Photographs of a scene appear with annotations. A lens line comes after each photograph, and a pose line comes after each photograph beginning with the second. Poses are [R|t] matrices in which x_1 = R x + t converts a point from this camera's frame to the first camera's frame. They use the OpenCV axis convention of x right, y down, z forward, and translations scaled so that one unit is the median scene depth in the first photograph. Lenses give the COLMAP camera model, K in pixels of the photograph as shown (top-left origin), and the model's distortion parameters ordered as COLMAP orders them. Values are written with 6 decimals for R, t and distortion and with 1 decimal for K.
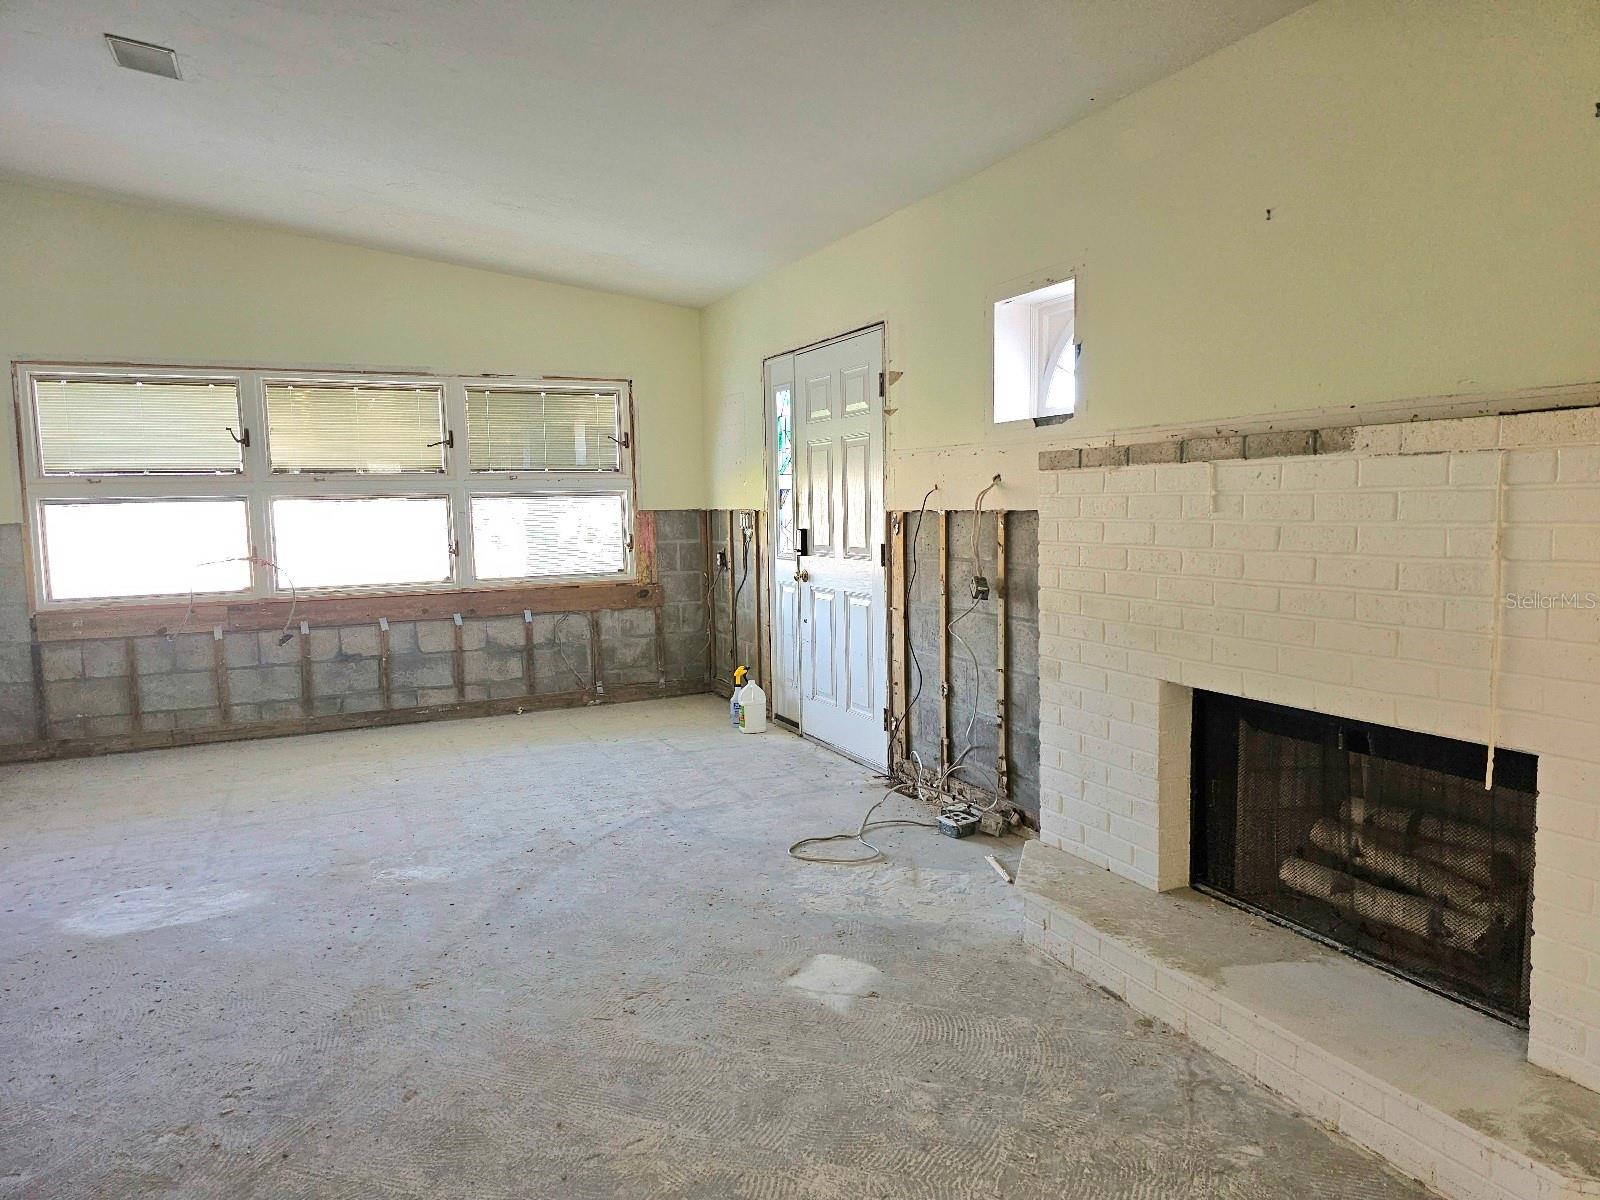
lens RADIAL K [[1086.6, 0, 800.1], [0, 1086.6, 602.4], [0, 0, 1]] dist [0.069476, -0.047336]
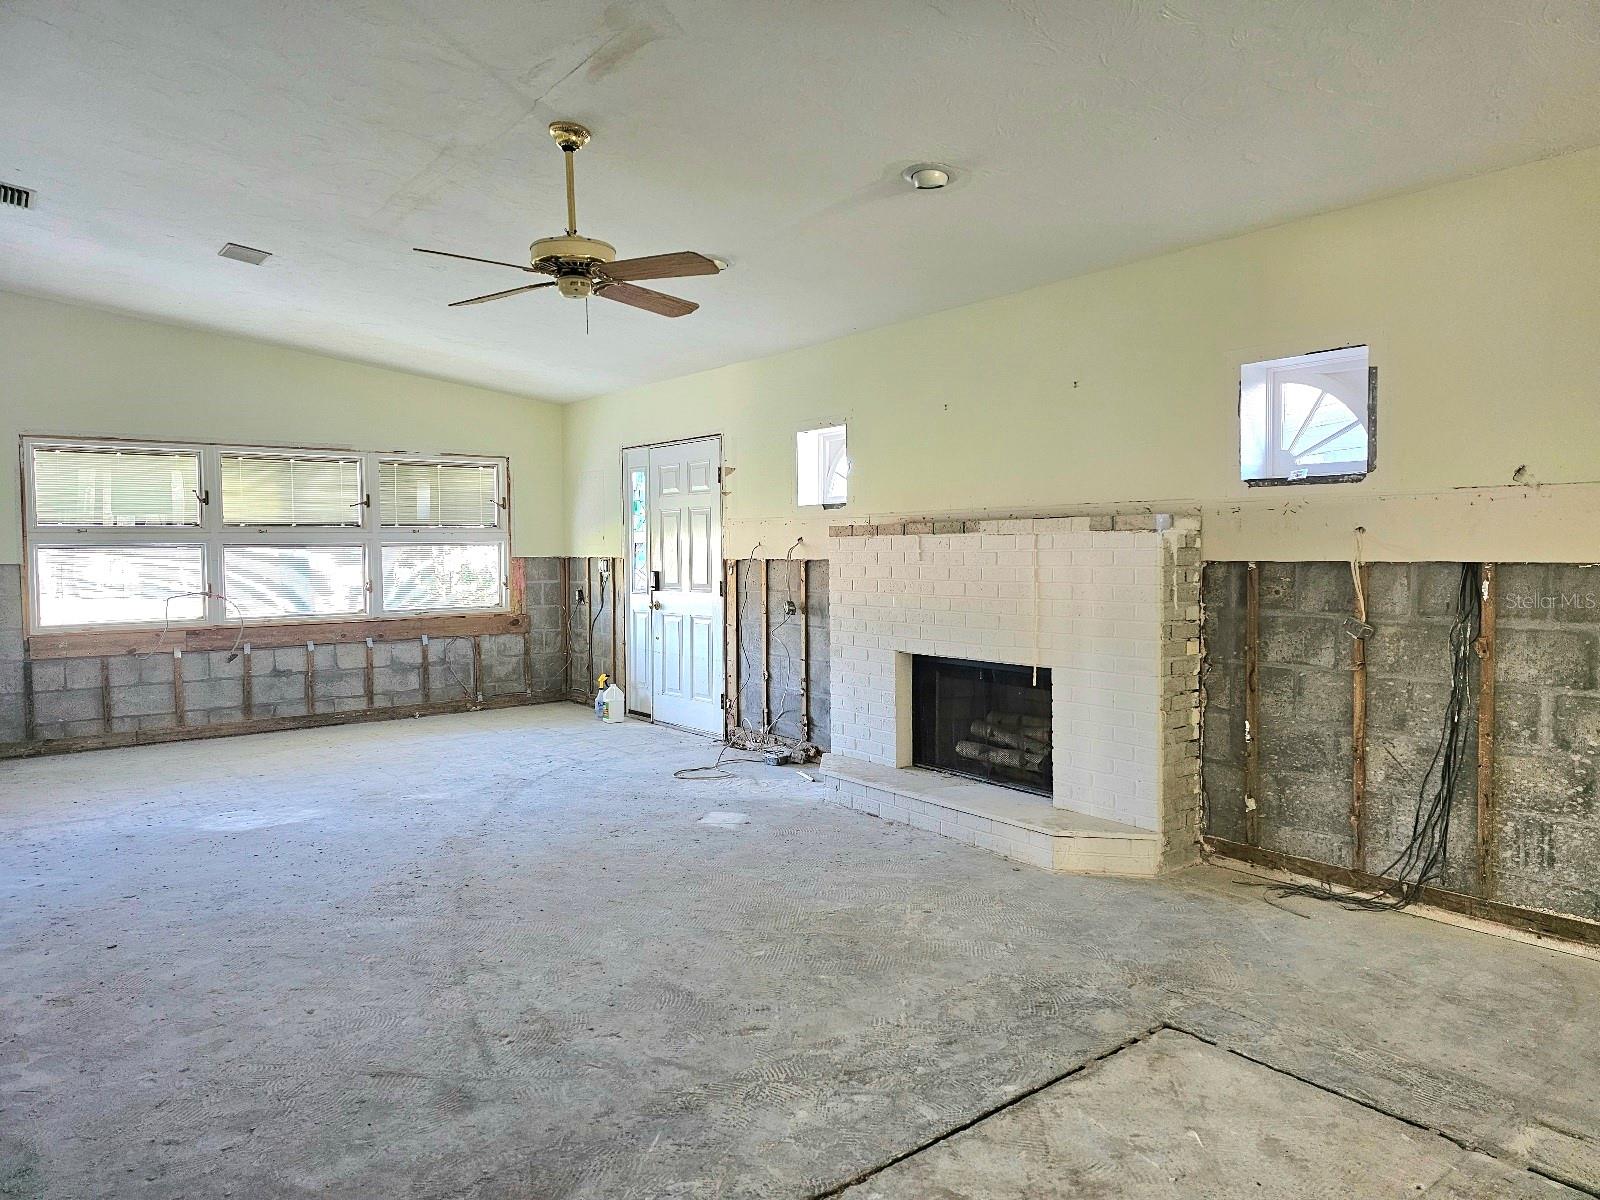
lens RADIAL K [[1086.6, 0, 801.2], [0, 1086.6, 597.9], [0, 0, 1]] dist [0.069476, -0.047336]
pose [[0.975727, 0.000478, 0.218989, -0.139956], [0.010524, 0.998740, -0.049071, 0.042439], [-0.218737, 0.050184, 0.974493, -0.462767]]
